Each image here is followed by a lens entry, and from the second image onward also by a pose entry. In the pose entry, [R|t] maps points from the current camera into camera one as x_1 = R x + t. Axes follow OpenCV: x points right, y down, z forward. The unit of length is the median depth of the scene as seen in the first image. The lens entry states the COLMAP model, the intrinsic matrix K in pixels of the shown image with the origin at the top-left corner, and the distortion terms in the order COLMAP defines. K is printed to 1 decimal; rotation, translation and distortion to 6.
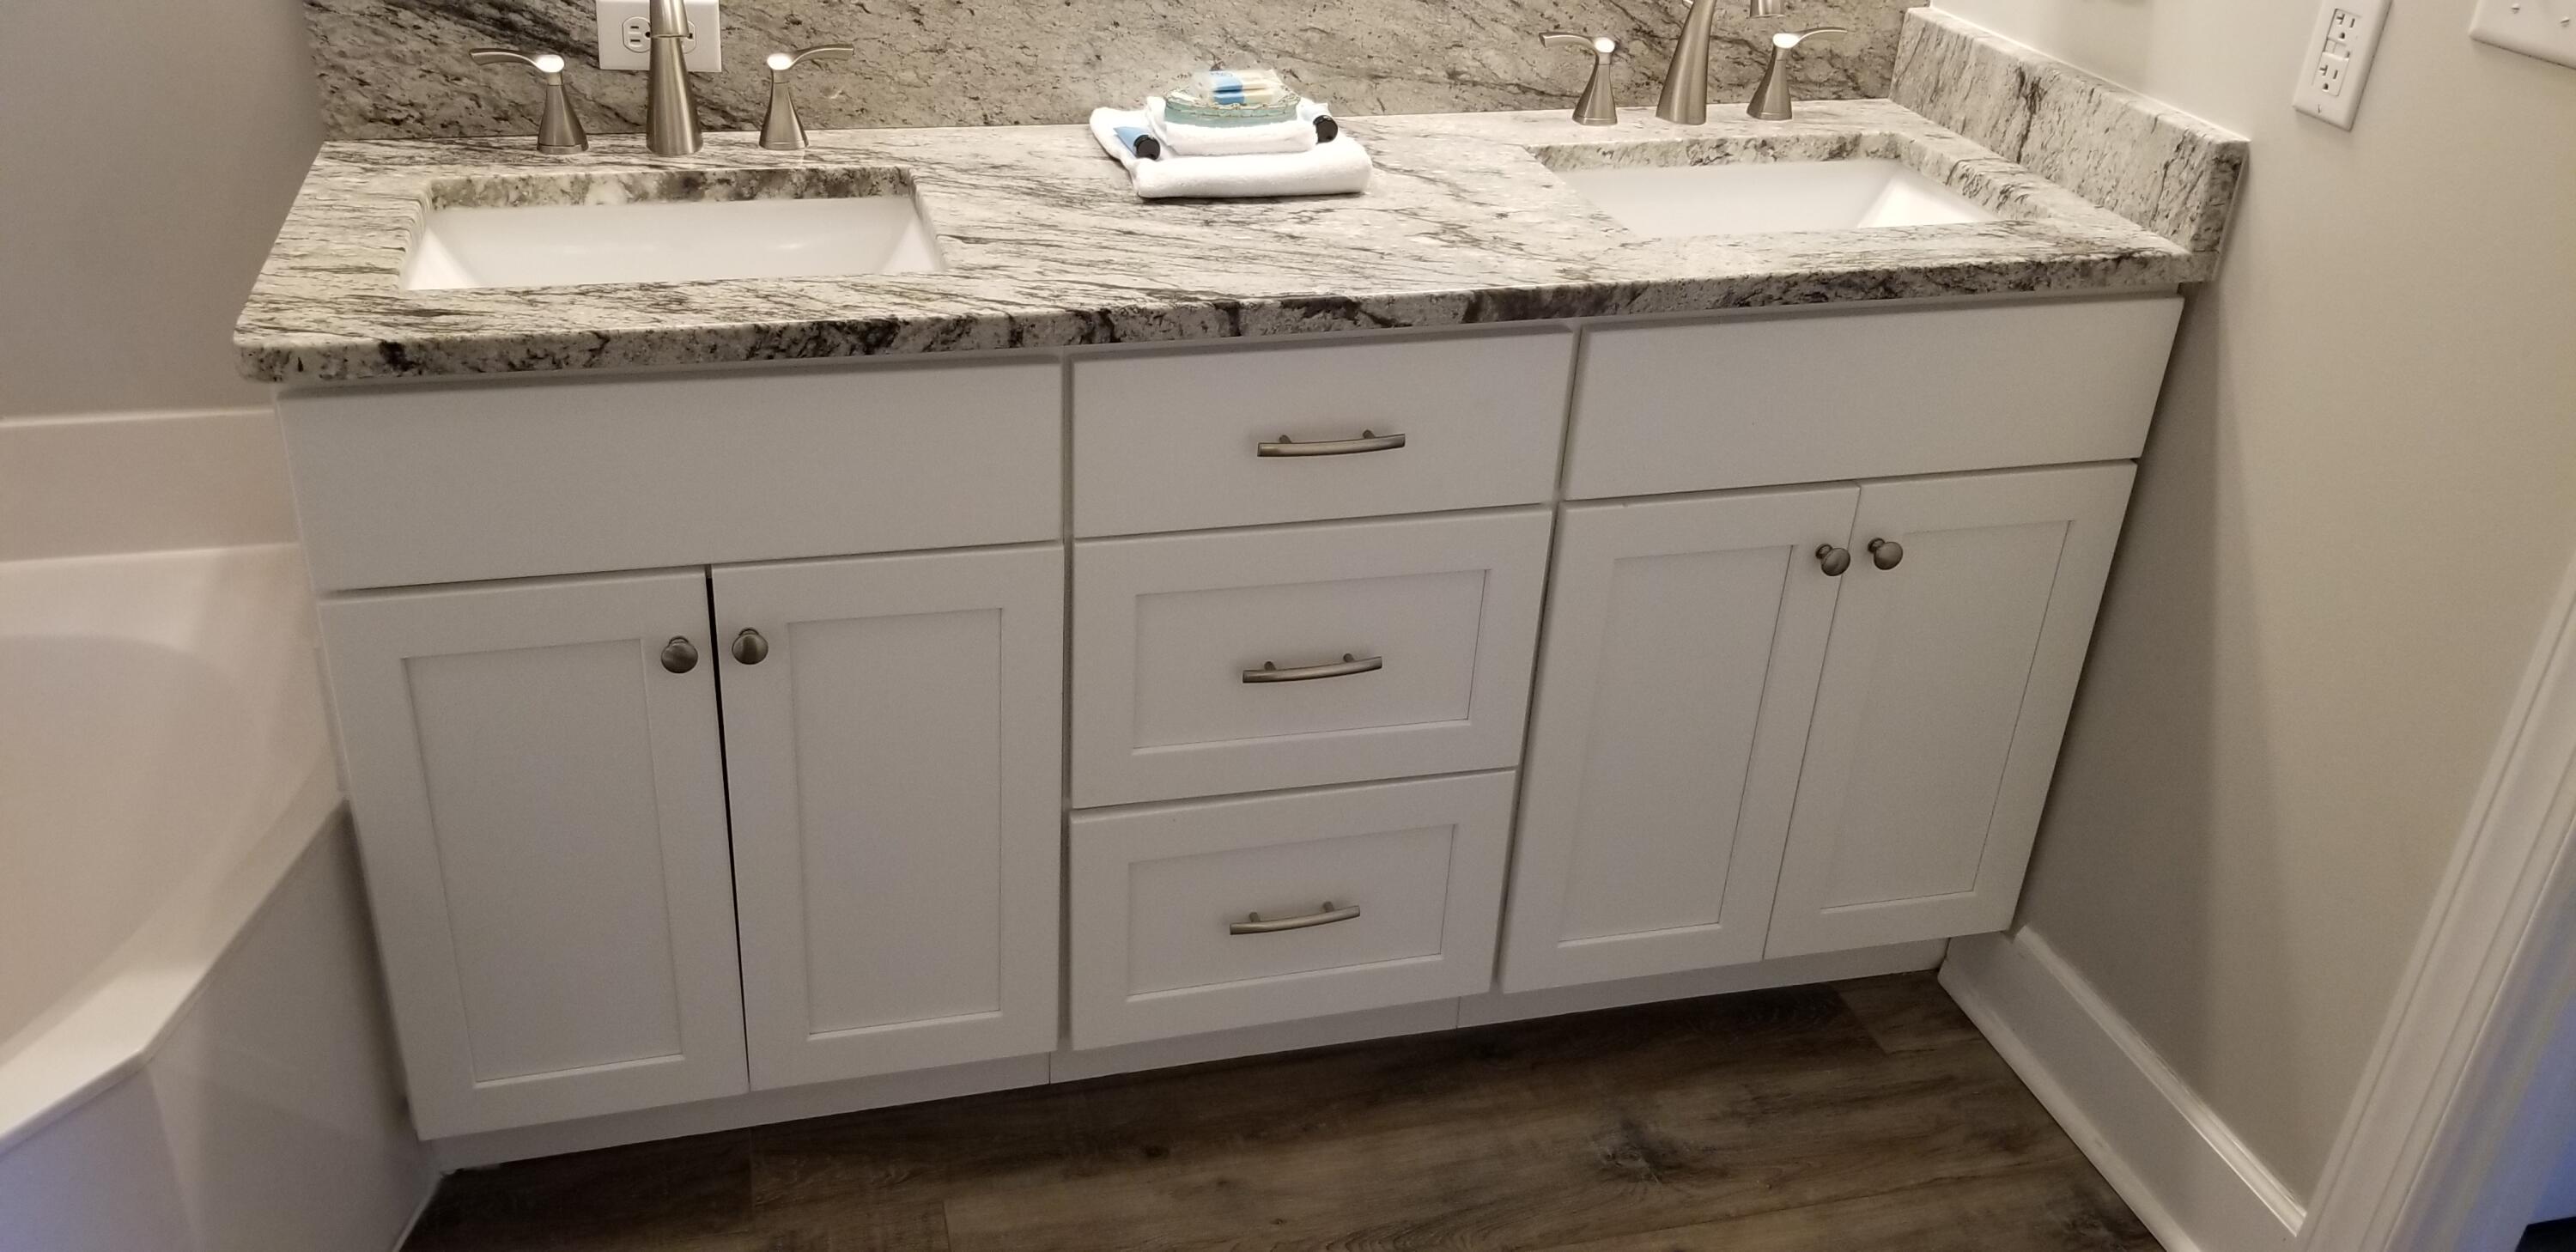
lens RADIAL K [[2031.4, 0, 1270.9], [0, 2031.4, 605.7], [0, 0, 1]] dist [0.042237, -0.066781]
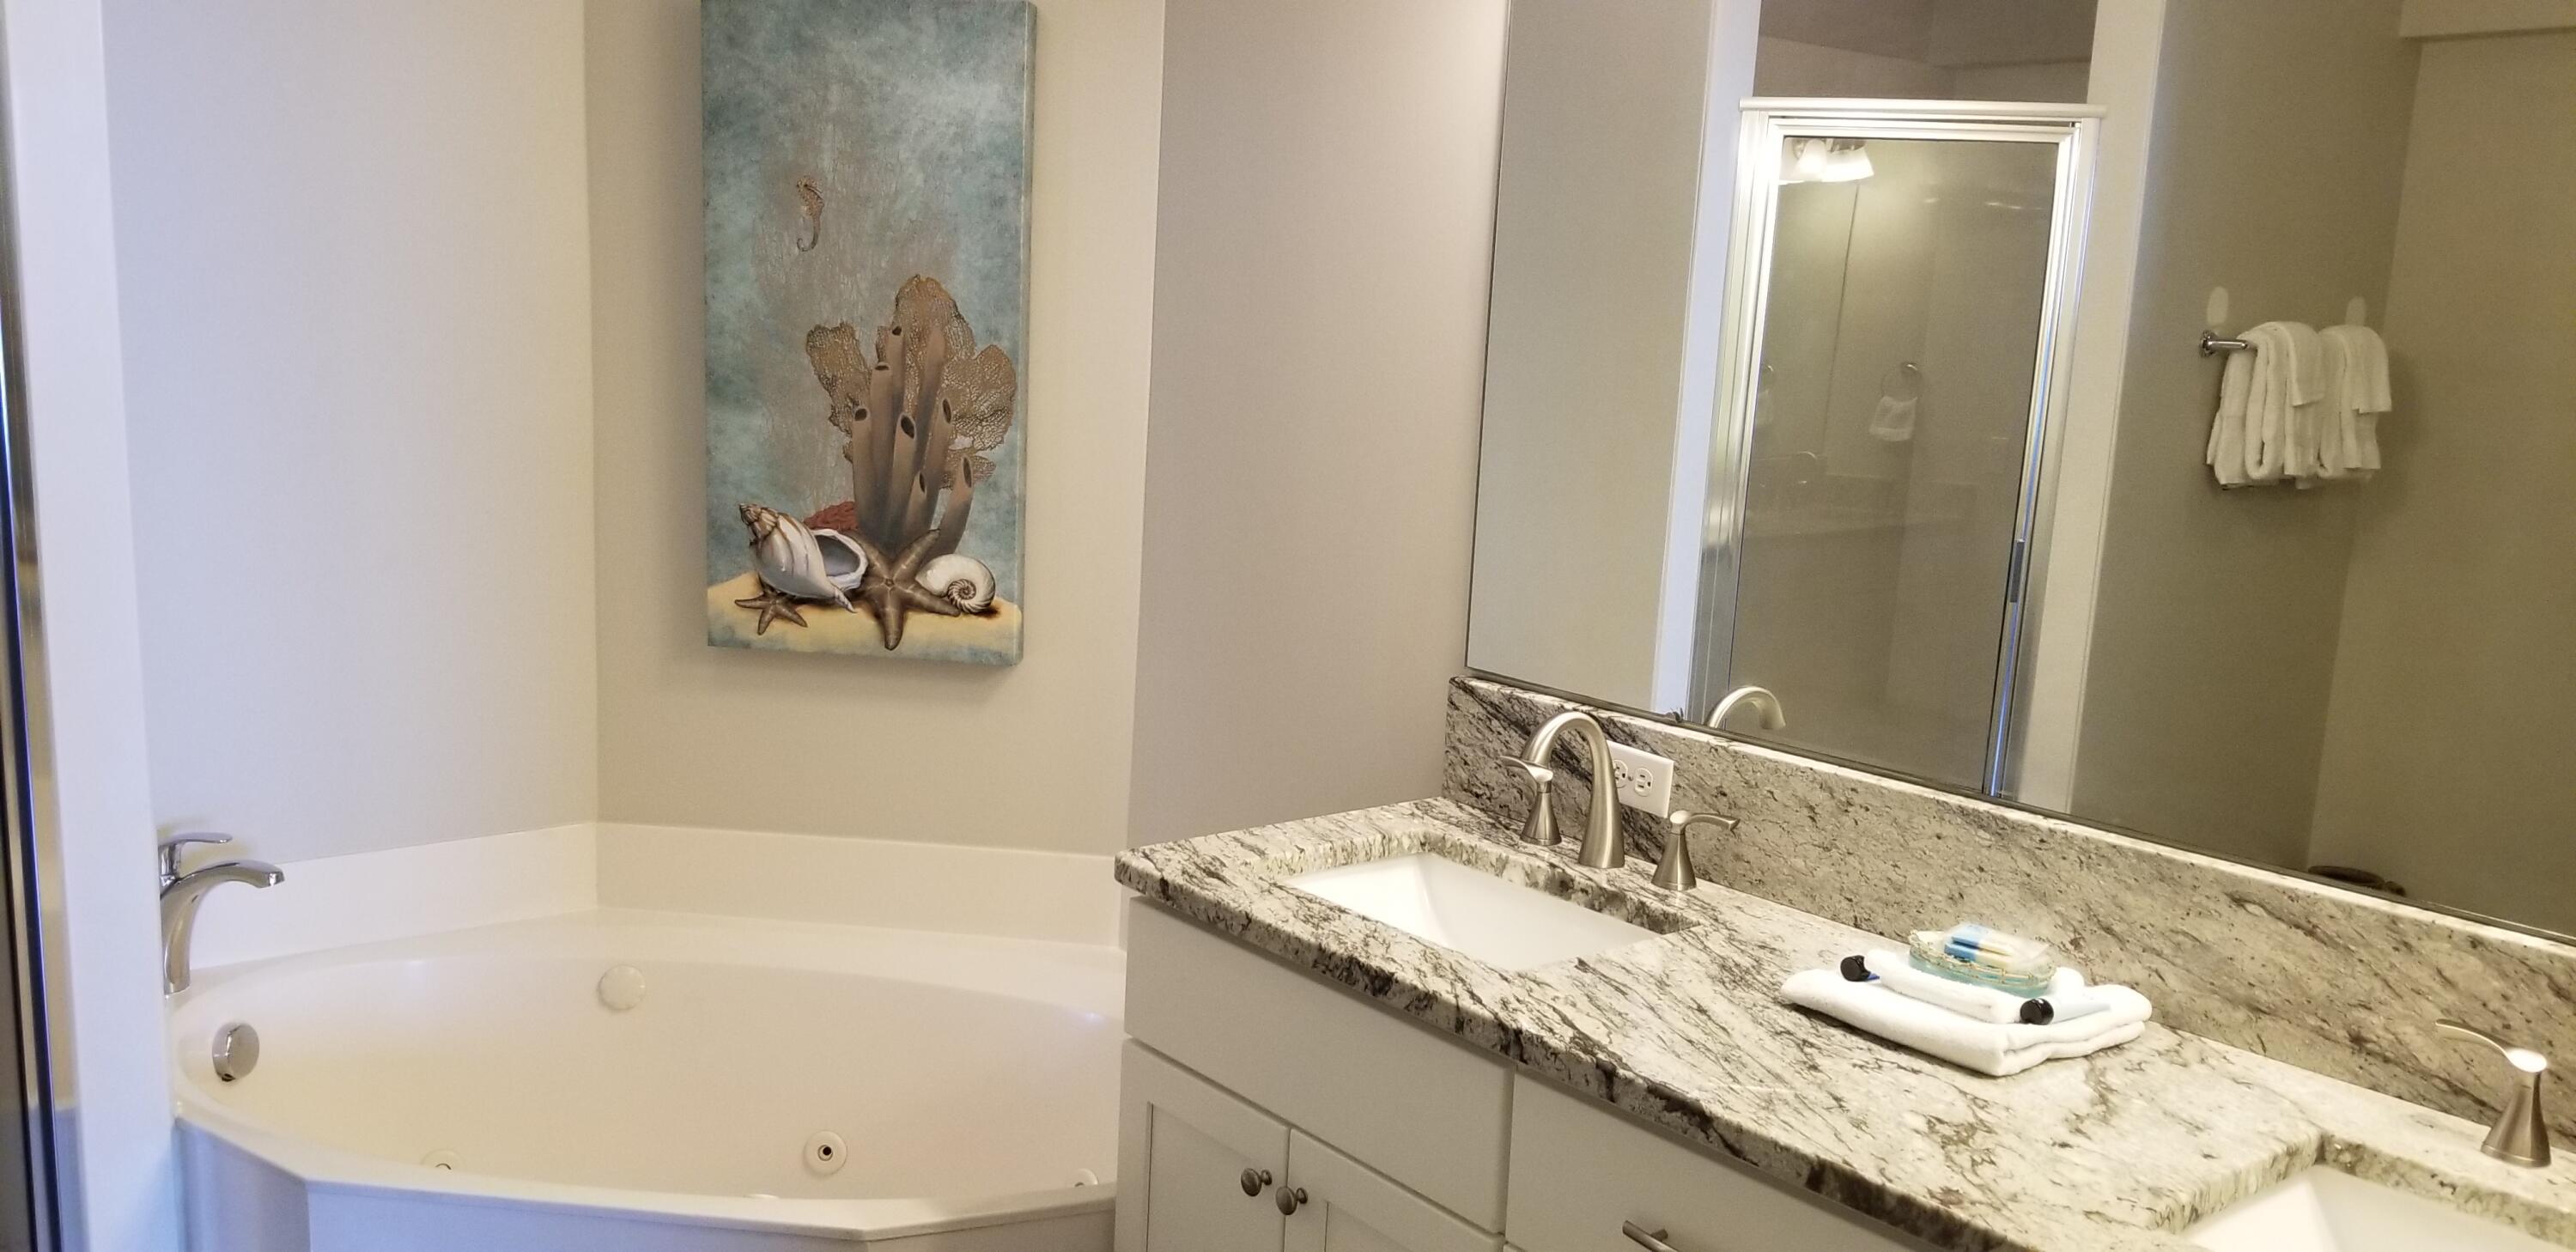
lens RADIAL K [[2031.4, 0, 1272.1], [0, 2031.4, 639.5], [0, 0, 1]] dist [0.042237, -0.066781]
pose [[0.407419, 0.129756, -0.903976, 0.733162], [-0.460118, 0.884205, -0.080455, -0.158102], [0.788861, 0.448715, 0.419945, 0.279728]]
